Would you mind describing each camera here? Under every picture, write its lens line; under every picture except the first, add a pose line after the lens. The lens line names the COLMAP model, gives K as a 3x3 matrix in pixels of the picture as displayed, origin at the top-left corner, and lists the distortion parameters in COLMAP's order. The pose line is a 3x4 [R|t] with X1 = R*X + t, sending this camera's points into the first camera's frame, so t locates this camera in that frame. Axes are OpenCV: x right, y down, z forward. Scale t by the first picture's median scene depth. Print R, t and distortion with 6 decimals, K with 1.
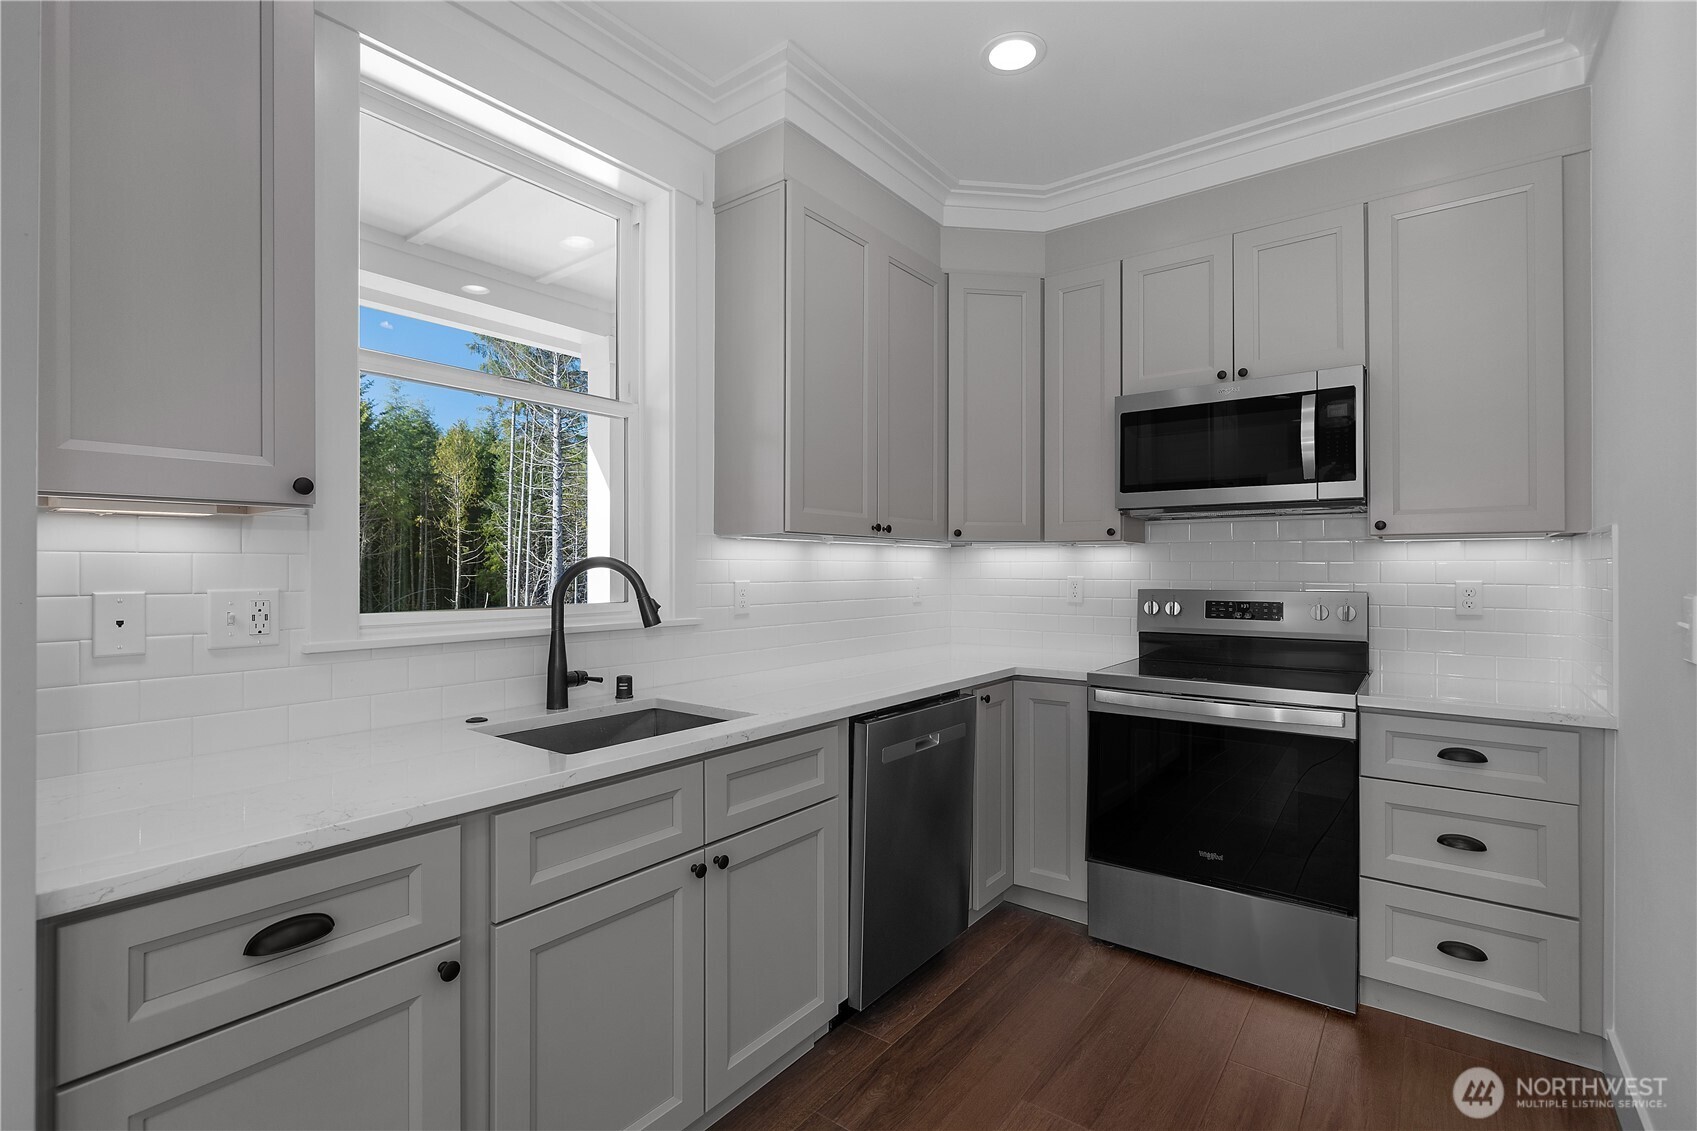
lens RADIAL K [[772.5, 0, 849.8], [0, 772.5, 562.5], [0, 0, 1]] dist [-0.009443, 0.001753]
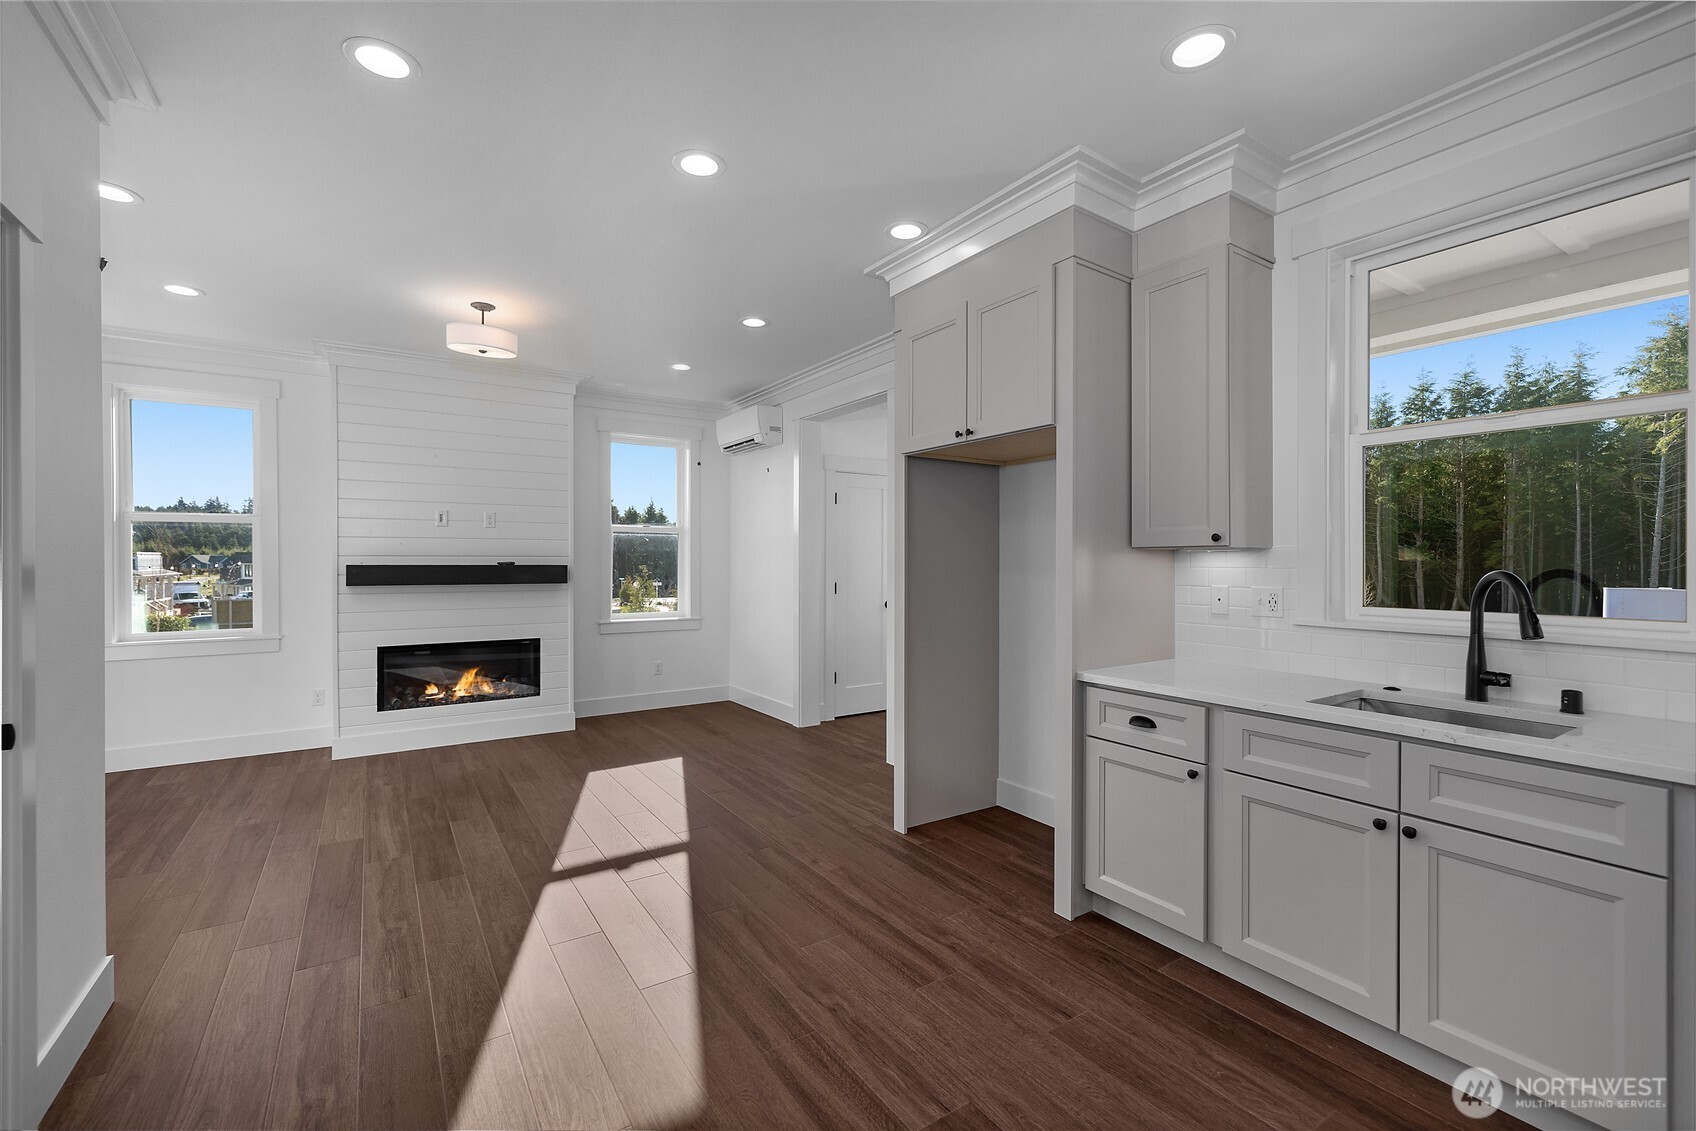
lens RADIAL K [[721.1, 0, 841.9], [0, 721.1, 565.5], [0, 0, 1]] dist [0.006402, 0.000483]
pose [[-0.335089, 0.007988, -0.942153, 0.824169], [0.008294, 0.999950, 0.005528, -0.023683], [0.942150, -0.005962, -0.335138, 0.391421]]
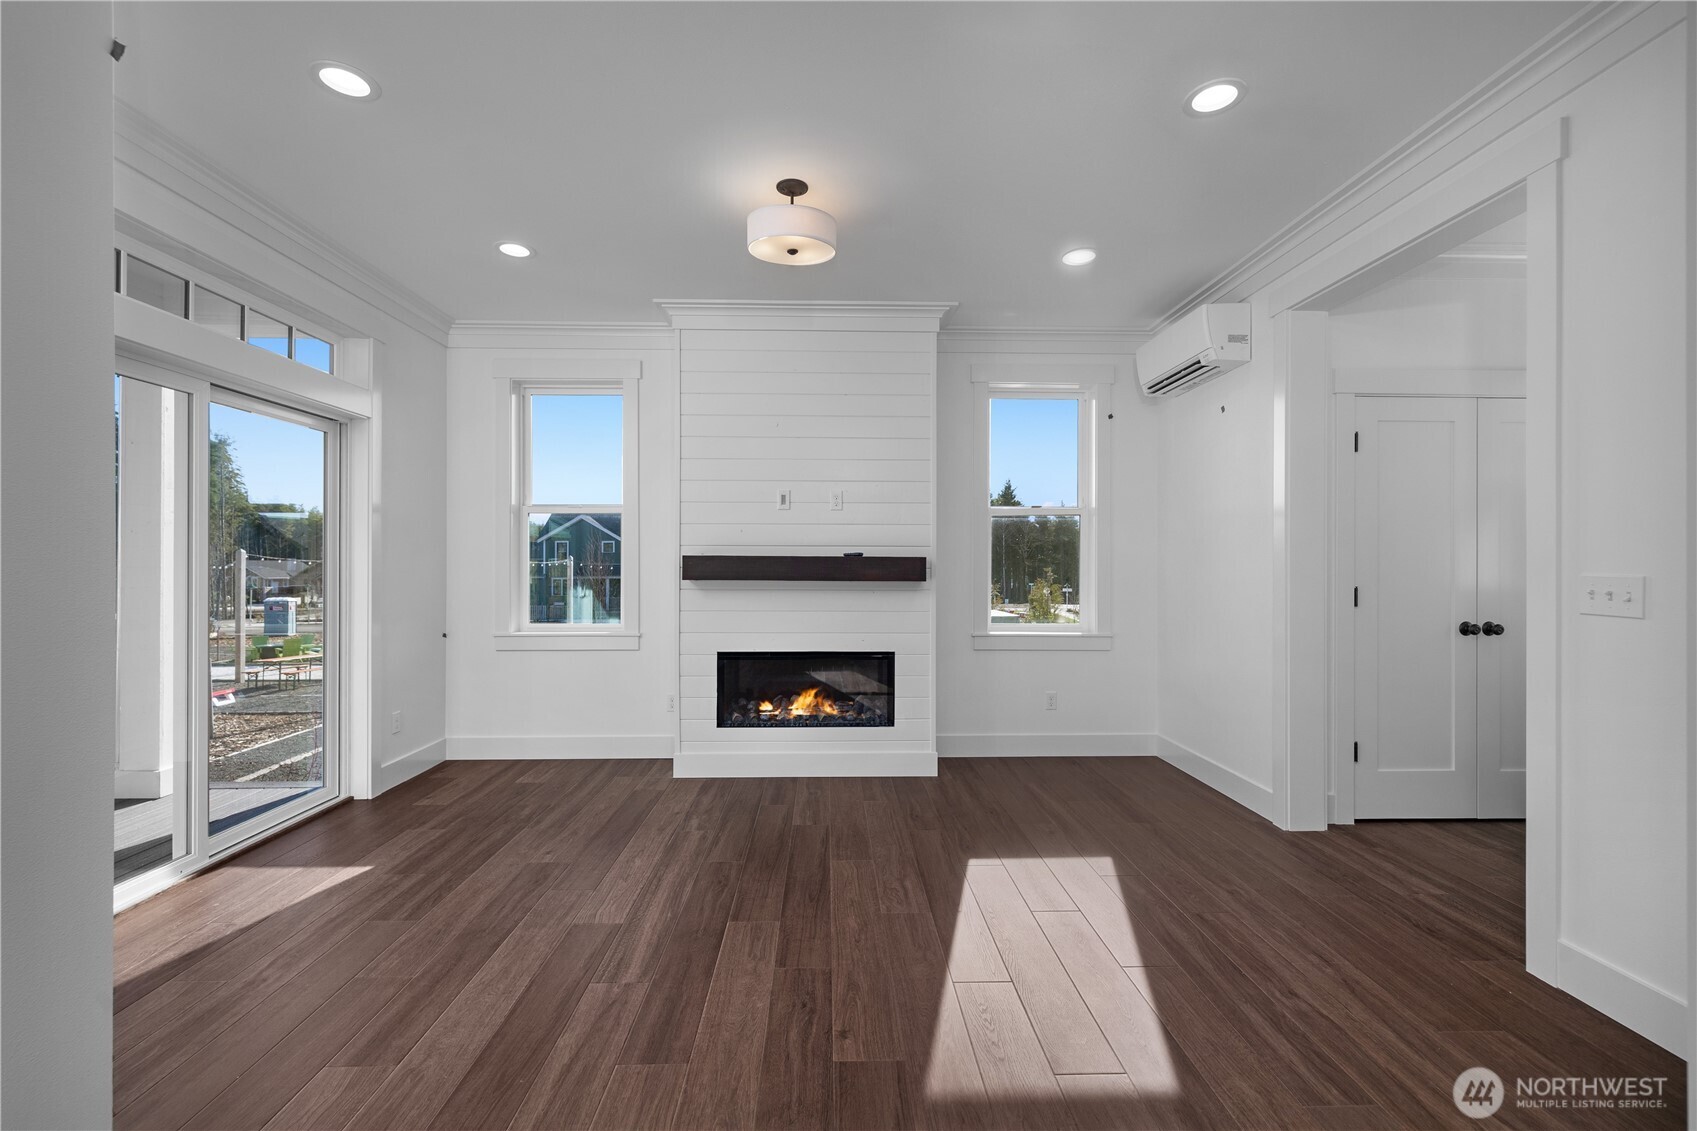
lens RADIAL K [[721.5, 0, 843.3], [0, 721.5, 562.5], [0, 0, 1]] dist [0.006402, 0.000483]
pose [[-0.779893, -0.002941, -0.625905, 0.172782], [0.004150, 0.999943, -0.009870, 0.010481], [0.625899, -0.010295, -0.779837, 0.012131]]
